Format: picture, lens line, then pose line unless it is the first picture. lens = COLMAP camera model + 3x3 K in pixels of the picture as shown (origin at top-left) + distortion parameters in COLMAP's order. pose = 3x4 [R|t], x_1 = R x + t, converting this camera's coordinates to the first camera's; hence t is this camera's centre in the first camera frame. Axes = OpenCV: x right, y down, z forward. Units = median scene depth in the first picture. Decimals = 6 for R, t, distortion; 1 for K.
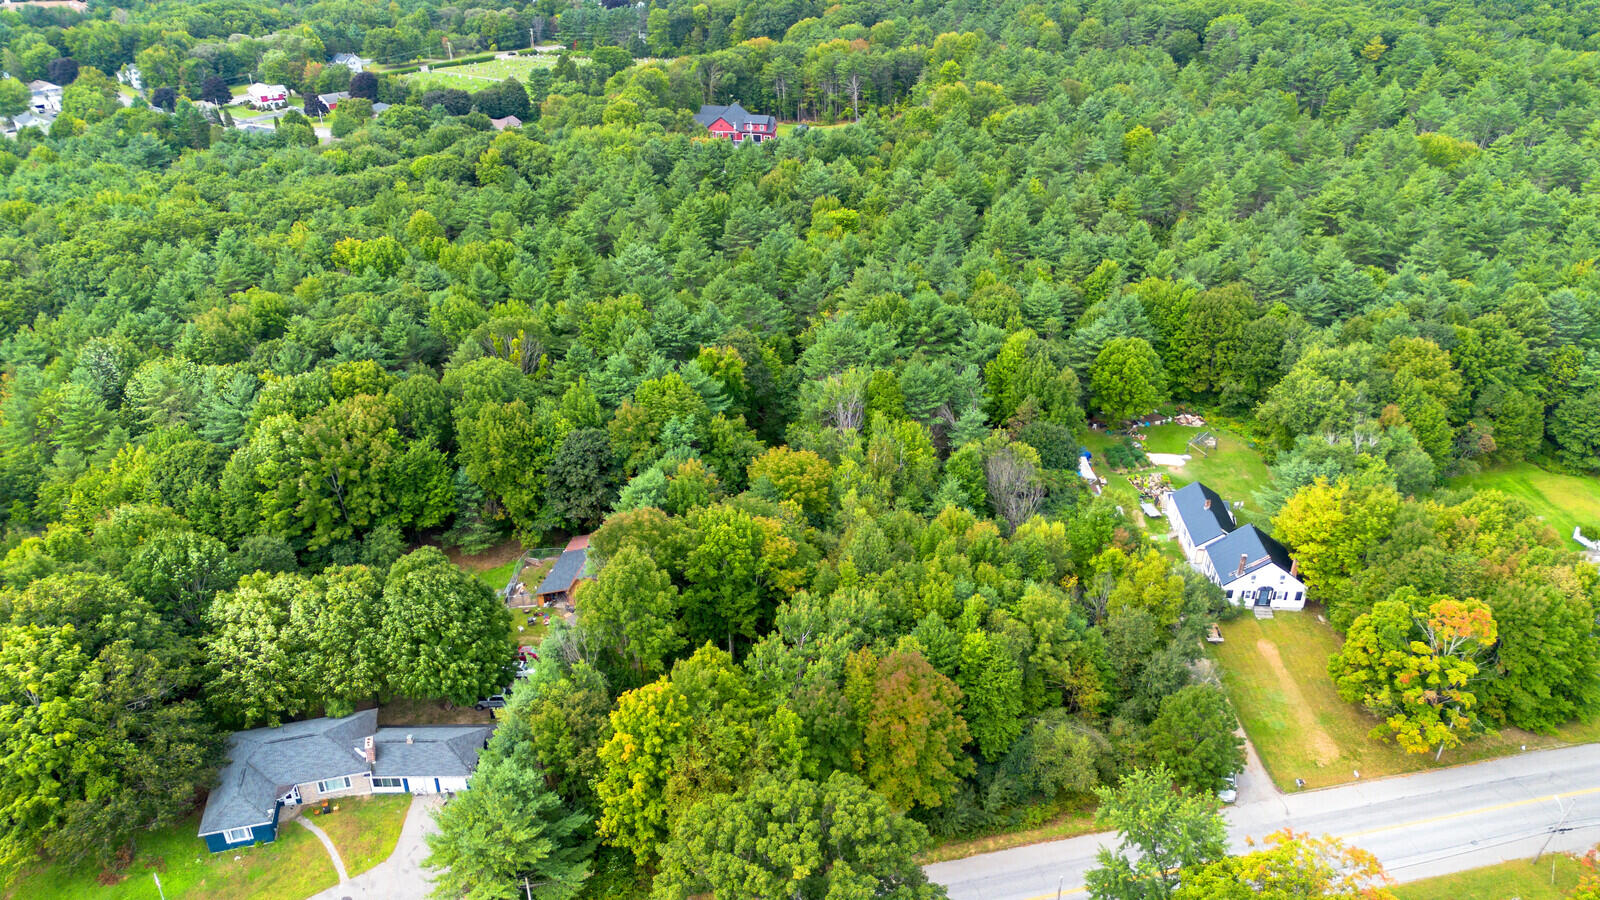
lens RADIAL K [[1128.2, 0, 802.7], [0, 1128.2, 449.1], [0, 0, 1]] dist [0.081753, -0.077696]
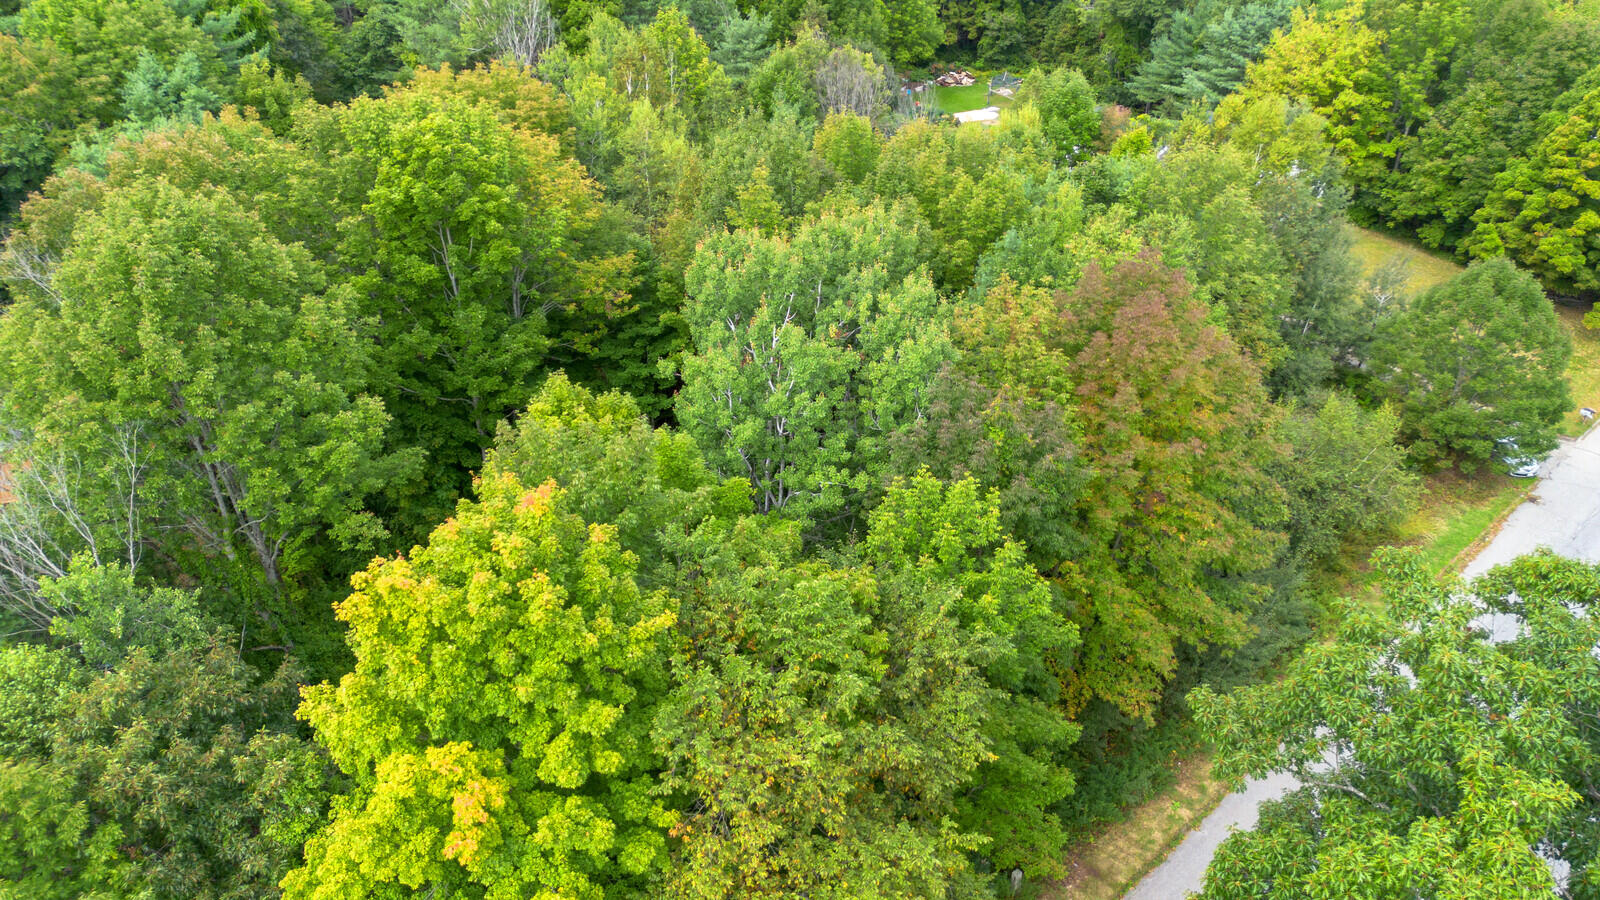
lens RADIAL K [[1128.2, 0, 802.7], [0, 1128.2, 449.1], [0, 0, 1]] dist [0.081753, -0.077696]
pose [[0.880096, -0.254403, 0.400886, -0.111388], [0.229760, 0.967090, 0.109308, 0.127390], [-0.415501, -0.004094, 0.909583, 0.521723]]
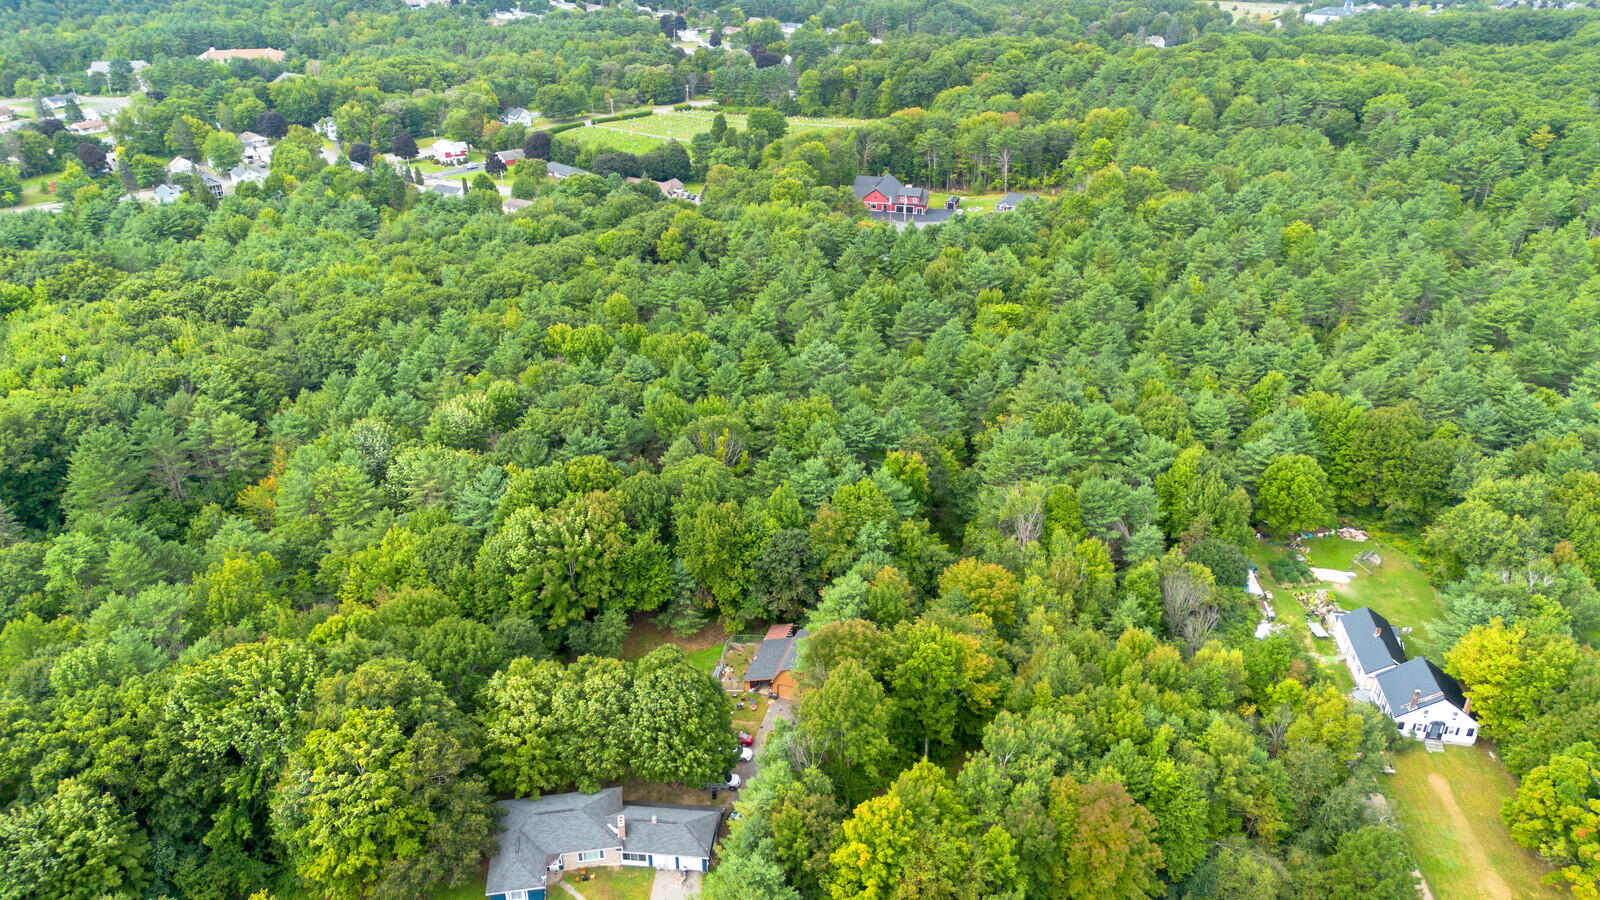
lens RADIAL K [[1128.2, 0, 802.7], [0, 1128.2, 449.1], [0, 0, 1]] dist [0.081753, -0.077696]
pose [[0.994934, 0.044064, -0.090357, -0.086032], [-0.045701, 0.998825, -0.016123, -0.082415], [0.089540, 0.020171, 0.995779, -0.101678]]
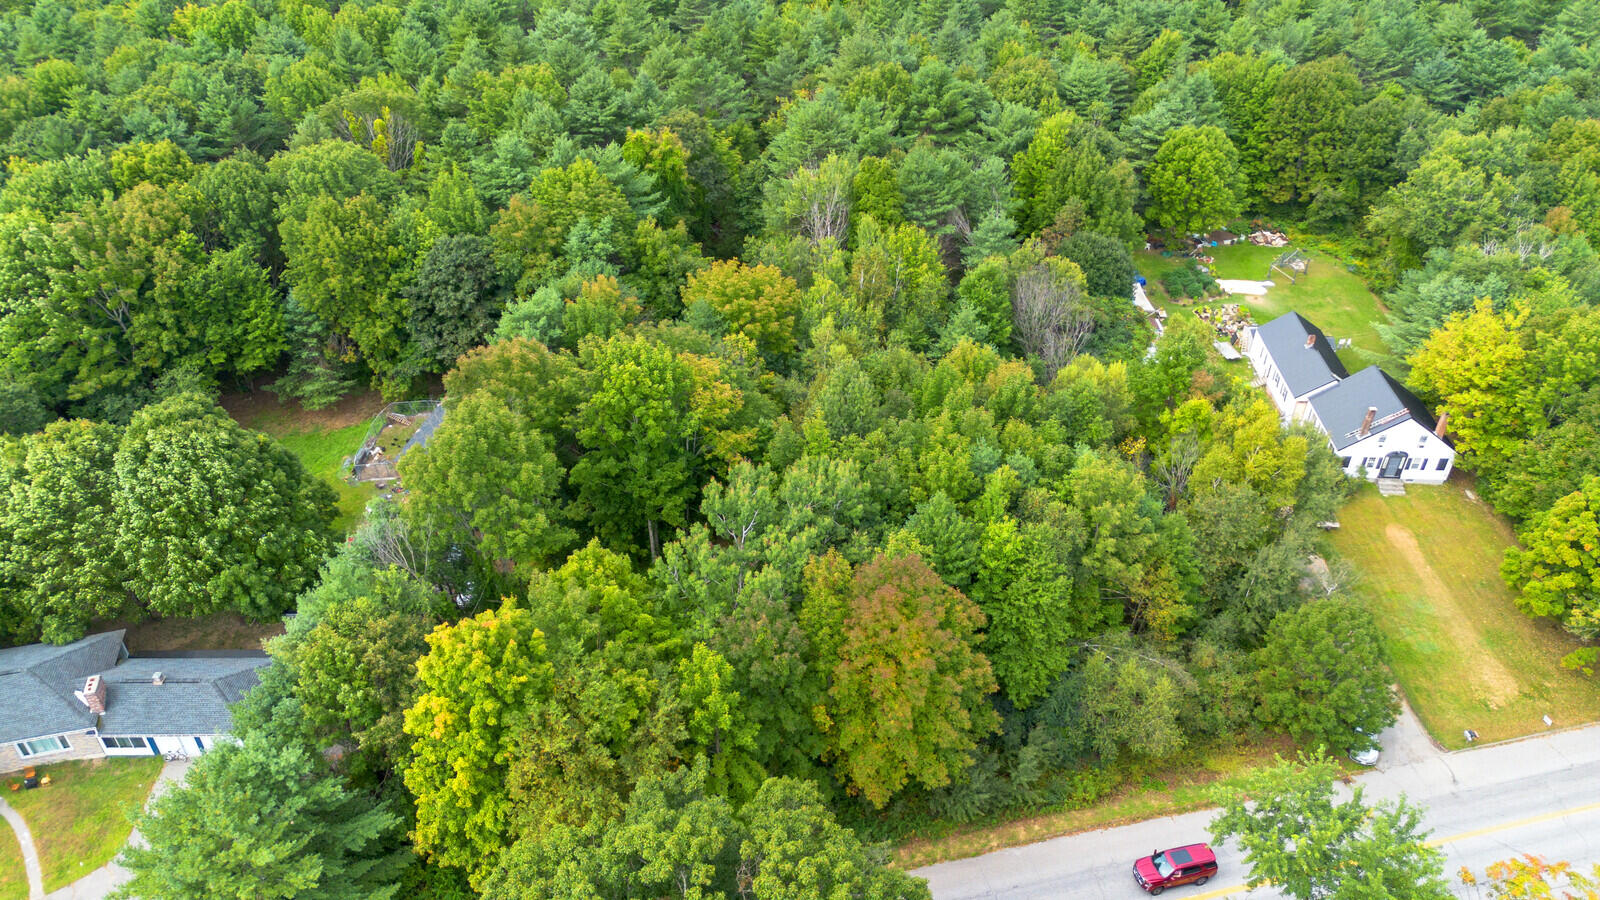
lens RADIAL K [[1128.2, 0, 802.7], [0, 1128.2, 449.1], [0, 0, 1]] dist [0.081753, -0.077696]
pose [[0.999999, 0.000231, 0.001270, 0.026433], [-0.000383, 0.992638, 0.121115, 0.030116], [-0.001232, -0.121115, 0.992638, 0.271863]]
